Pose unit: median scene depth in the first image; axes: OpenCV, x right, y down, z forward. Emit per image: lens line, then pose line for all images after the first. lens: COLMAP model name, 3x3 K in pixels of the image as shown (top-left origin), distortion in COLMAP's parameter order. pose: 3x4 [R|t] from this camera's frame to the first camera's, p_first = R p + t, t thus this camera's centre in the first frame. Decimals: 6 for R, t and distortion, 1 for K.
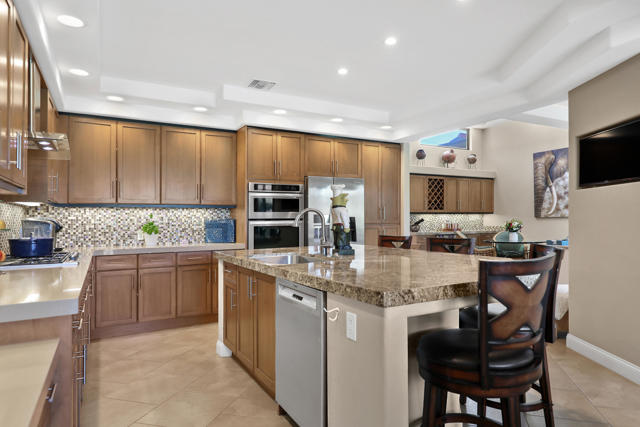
lens RADIAL K [[391.7, 0, 320.2], [0, 391.7, 218.5], [0, 0, 1]] dist [-0.002240, 0.000796]
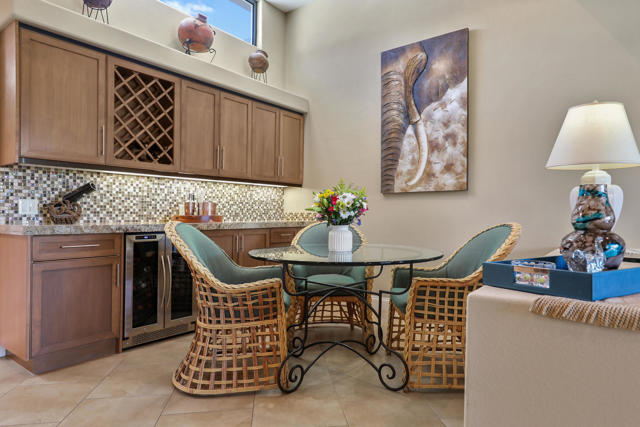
lens RADIAL K [[391.7, 0, 320.1], [0, 391.7, 212.9], [0, 0, 1]] dist [-0.002240, 0.000796]
pose [[0.916130, 0.014640, 0.400614, 0.305612], [-0.017398, 0.999843, 0.003249, 0.020850], [-0.400504, -0.009946, 0.916241, 0.622807]]
